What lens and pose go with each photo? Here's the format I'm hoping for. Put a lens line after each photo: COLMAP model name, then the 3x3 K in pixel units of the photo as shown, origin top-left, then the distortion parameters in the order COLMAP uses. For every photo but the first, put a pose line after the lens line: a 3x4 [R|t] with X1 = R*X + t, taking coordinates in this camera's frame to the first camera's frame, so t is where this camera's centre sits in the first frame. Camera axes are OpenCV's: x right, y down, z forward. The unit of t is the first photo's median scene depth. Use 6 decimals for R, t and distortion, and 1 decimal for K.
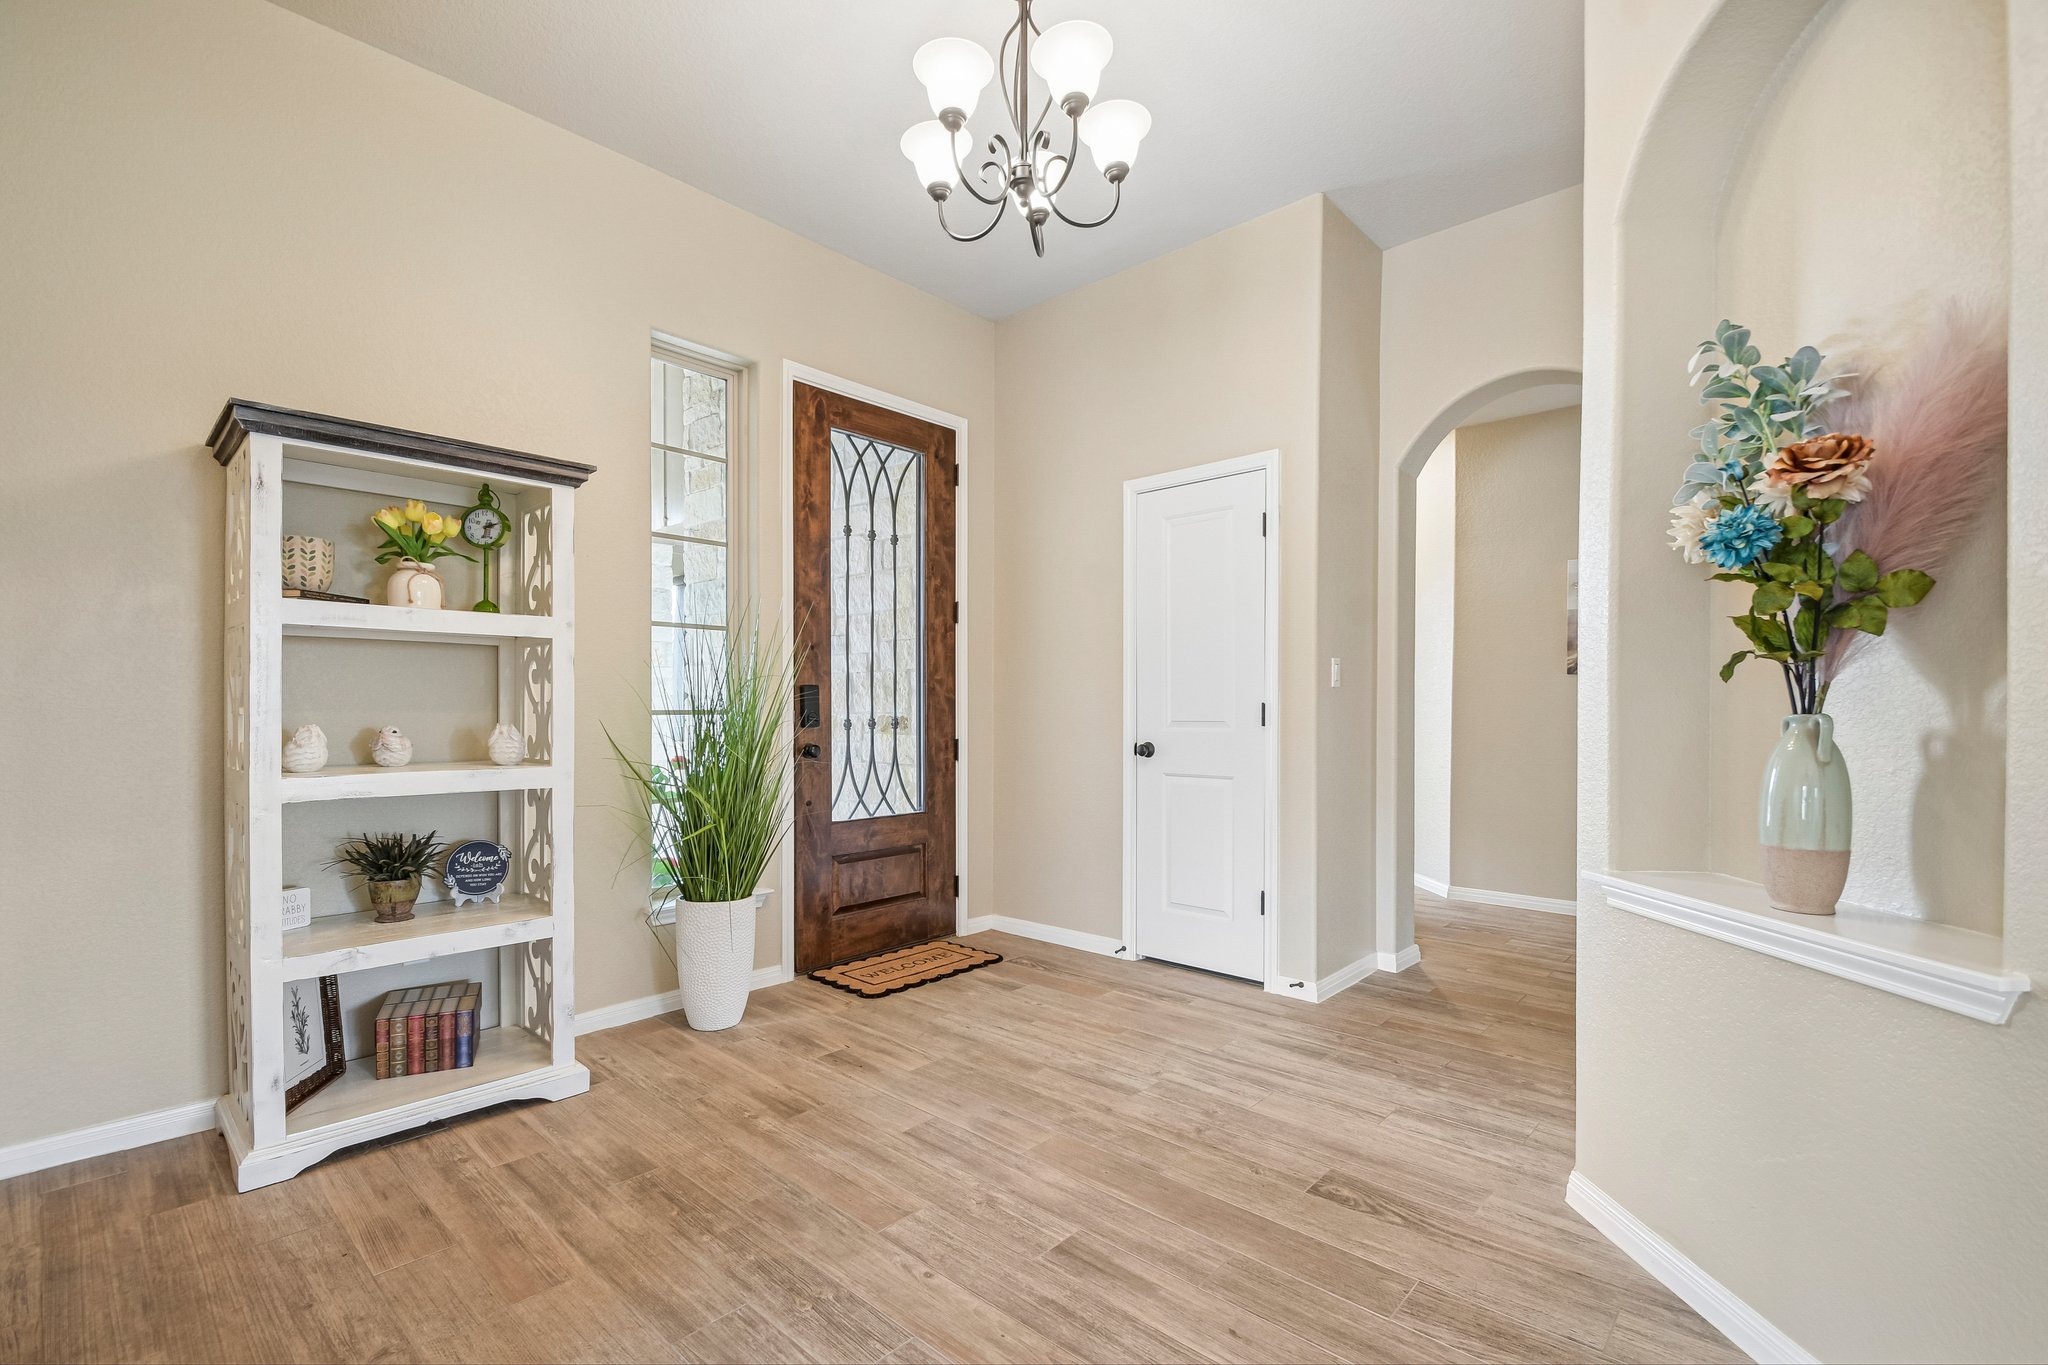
lens RADIAL K [[906.0, 0, 1025.5], [0, 906.0, 710.4], [0, 0, 1]] dist [-0.000702, -0.007176]
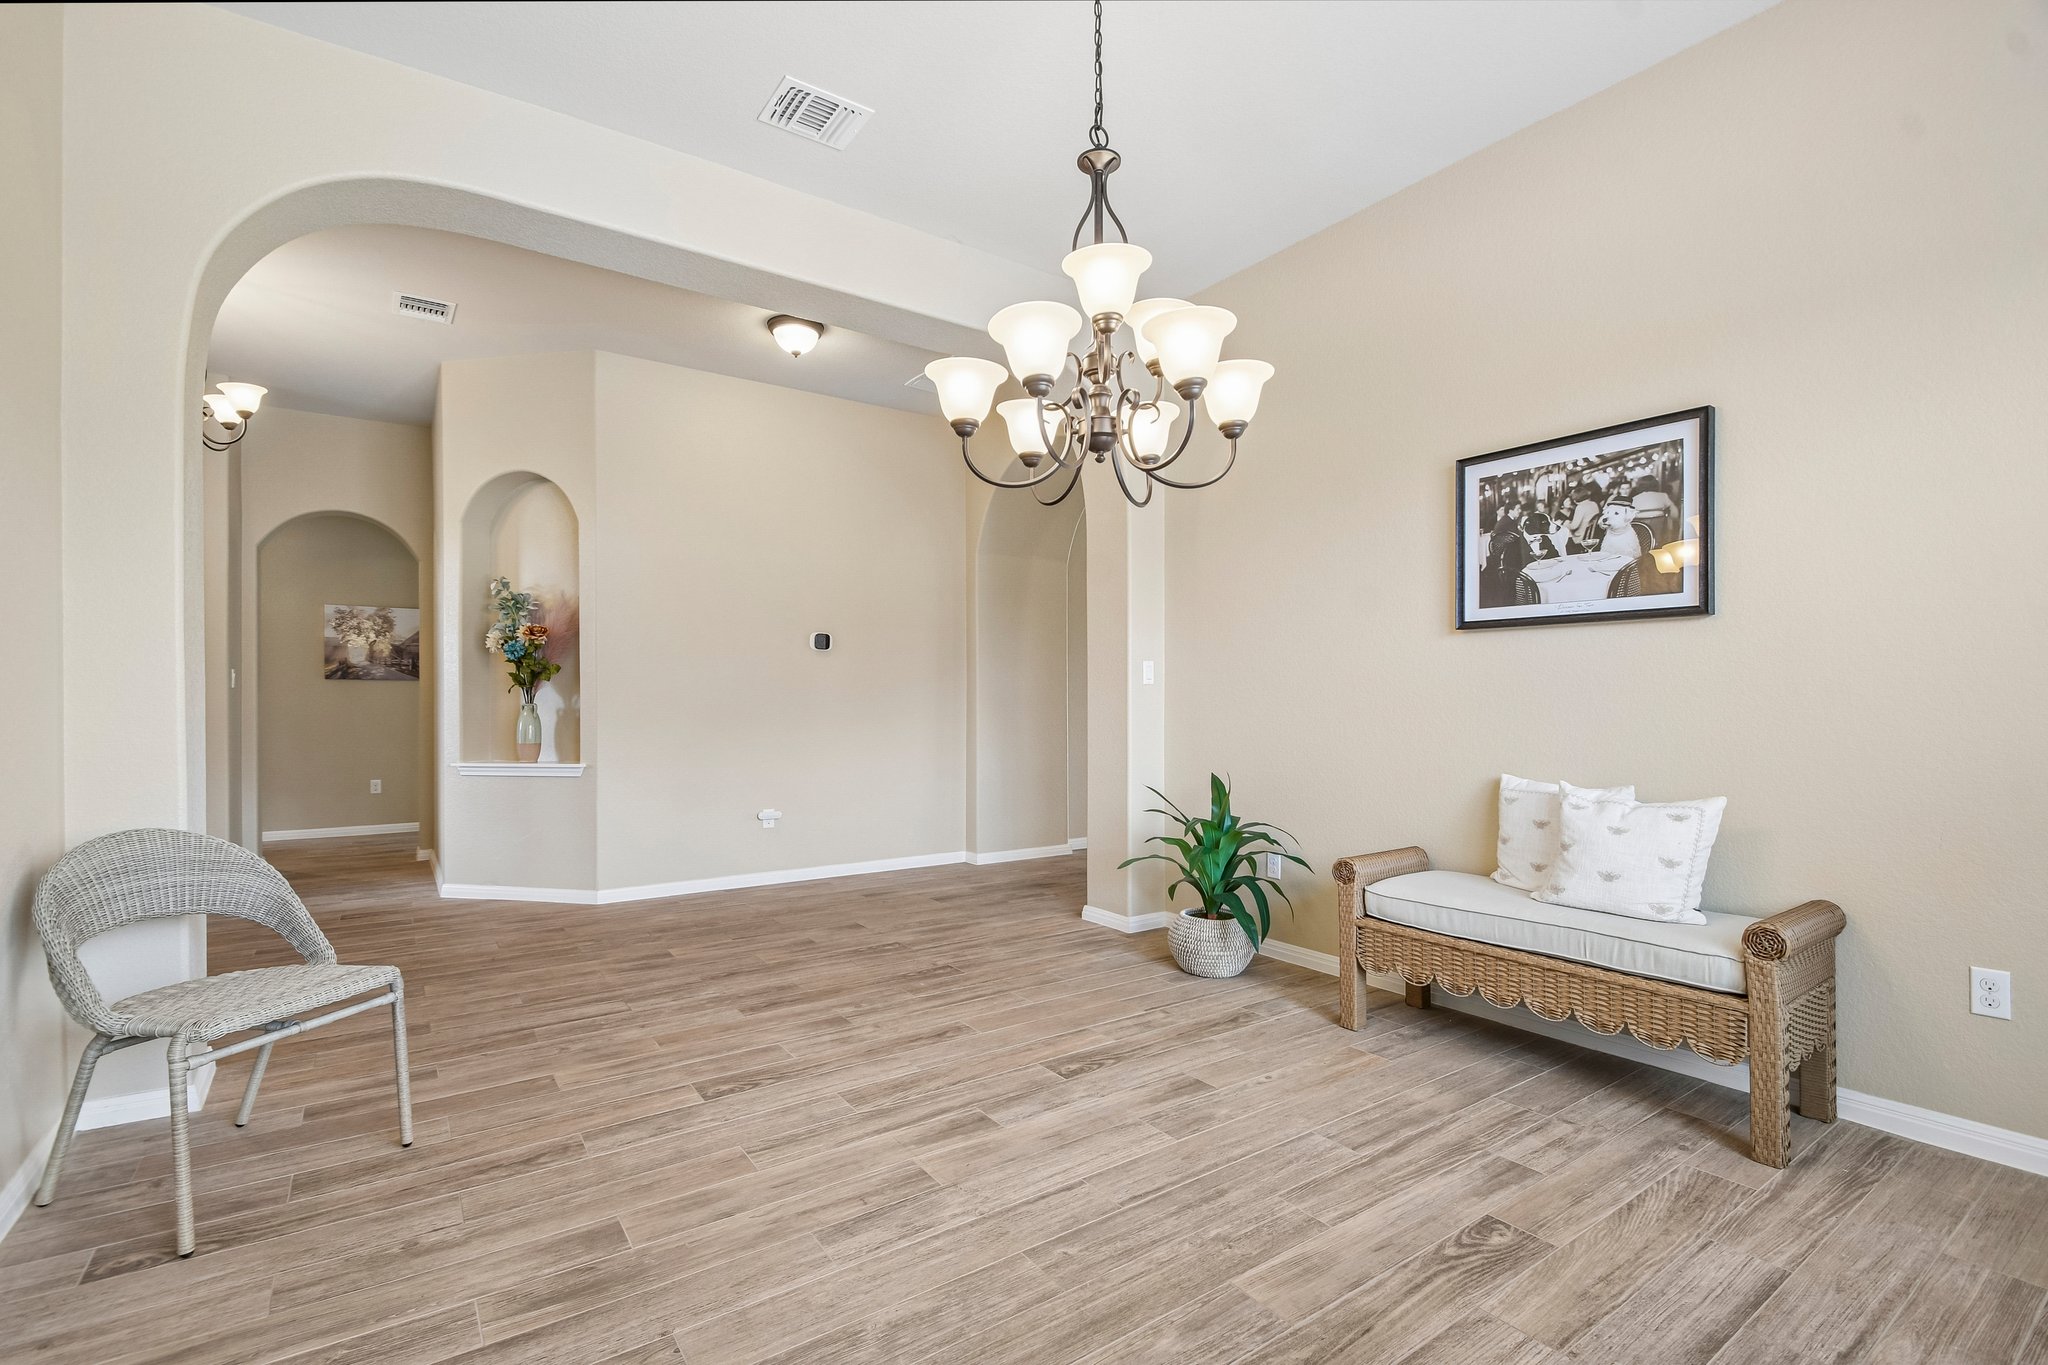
lens RADIAL K [[906.0, 0, 1024.8], [0, 906.0, 703.0], [0, 0, 1]] dist [-0.000702, -0.007176]
pose [[0.221120, 0.000713, 0.975246, -1.338073], [0.014764, 0.999883, -0.004079, 0.027315], [-0.975135, 0.015300, 0.221084, -1.023458]]
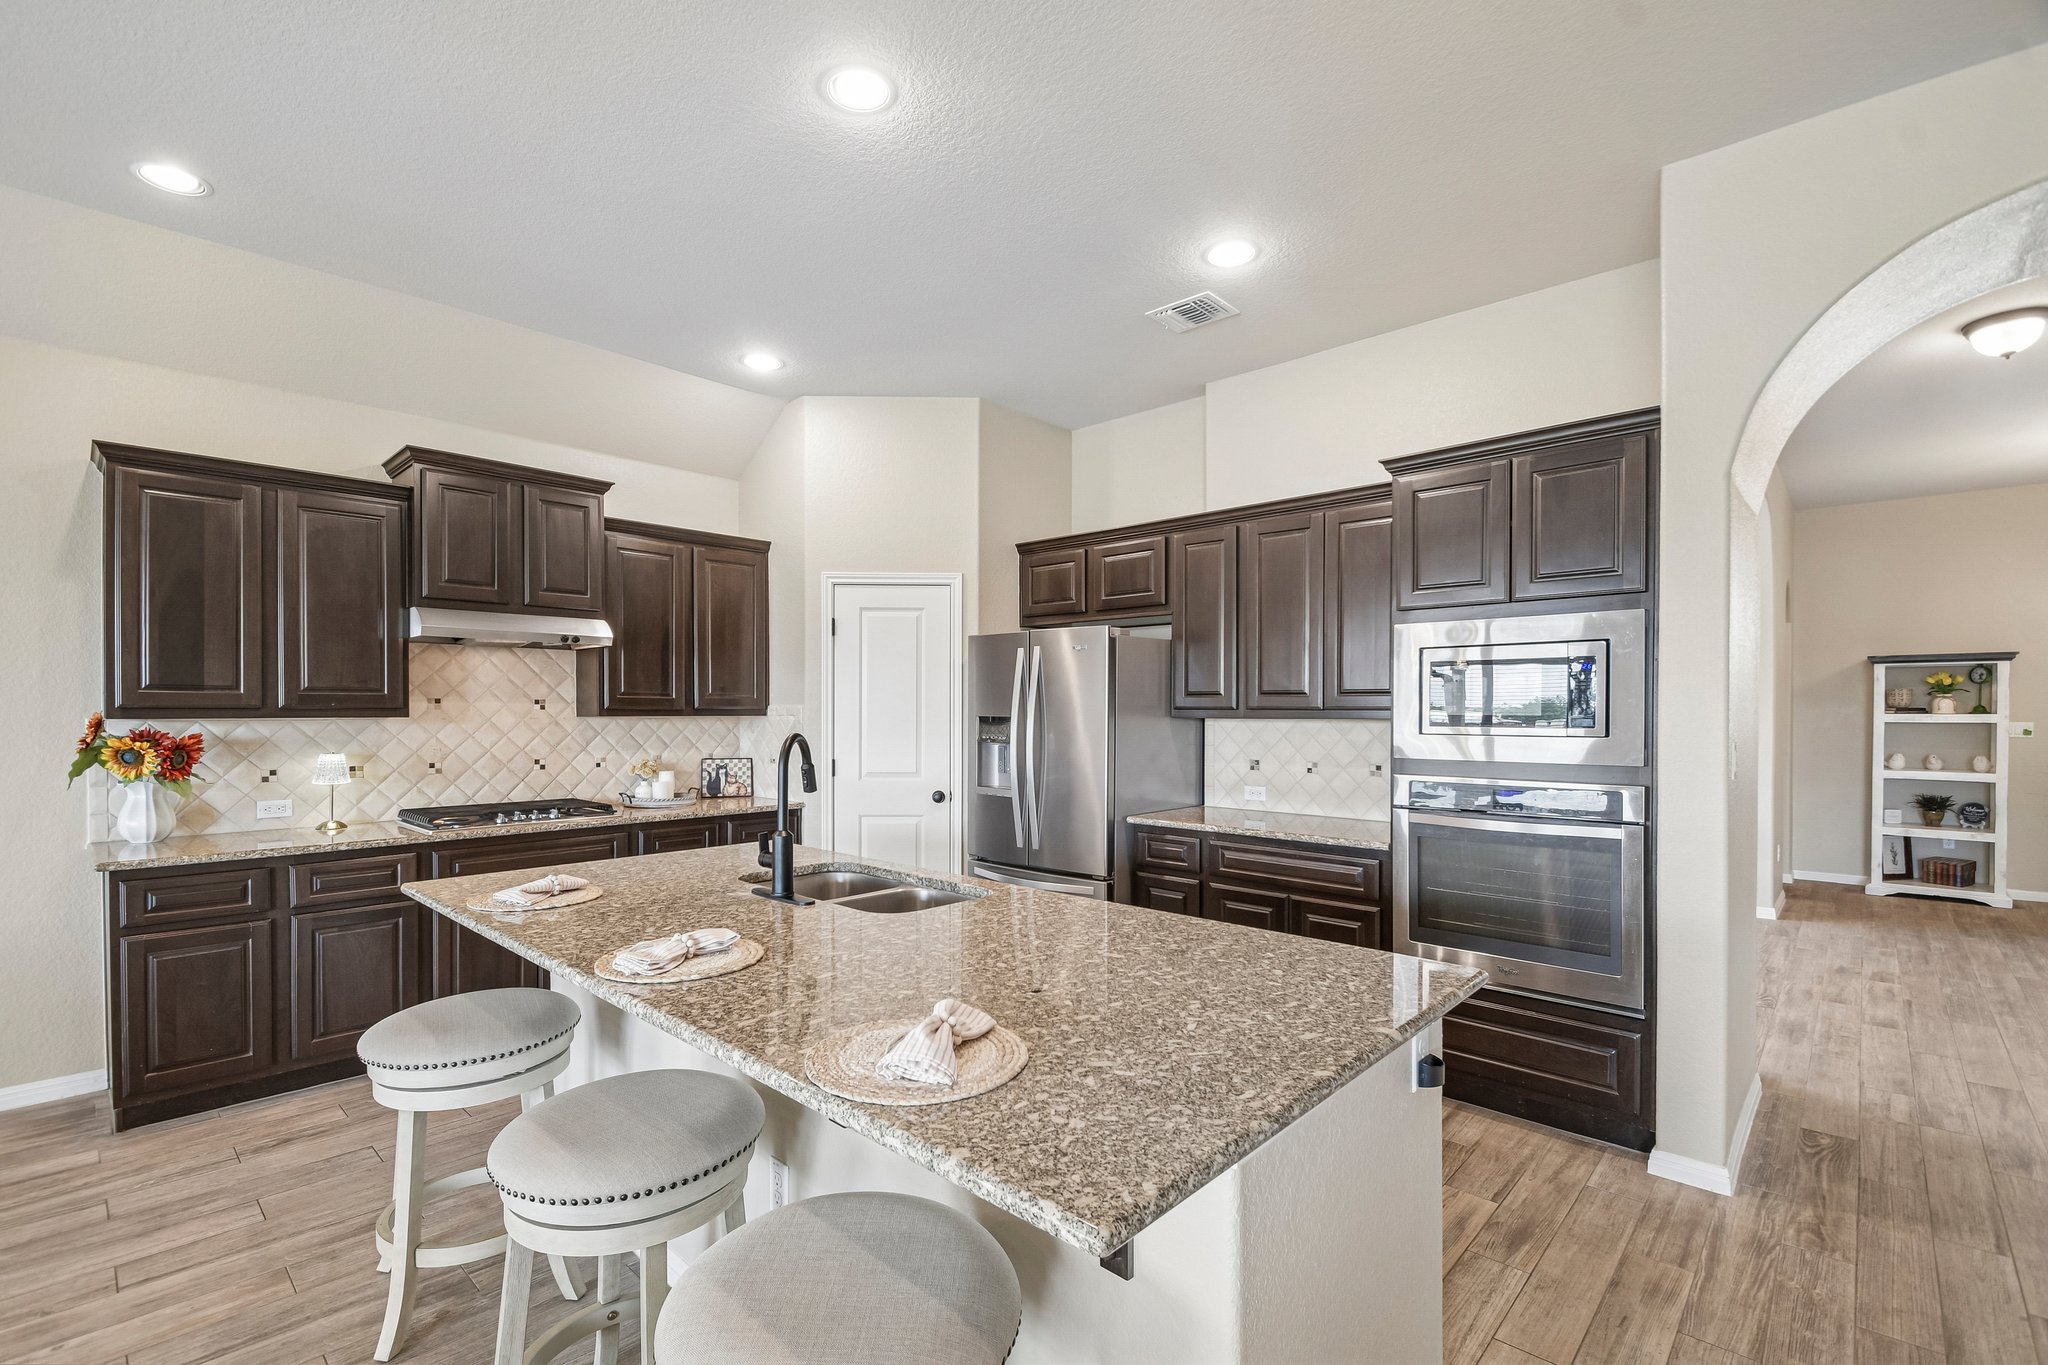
lens RADIAL K [[906.0, 0, 1009.2], [0, 906.0, 713.2], [0, 0, 1]] dist [-0.000702, -0.007176]
pose [[-0.018911, -0.002033, -0.999819, 2.232361], [-0.008096, 0.999965, -0.001881, -0.088143], [0.999788, 0.008059, -0.018926, -1.882738]]
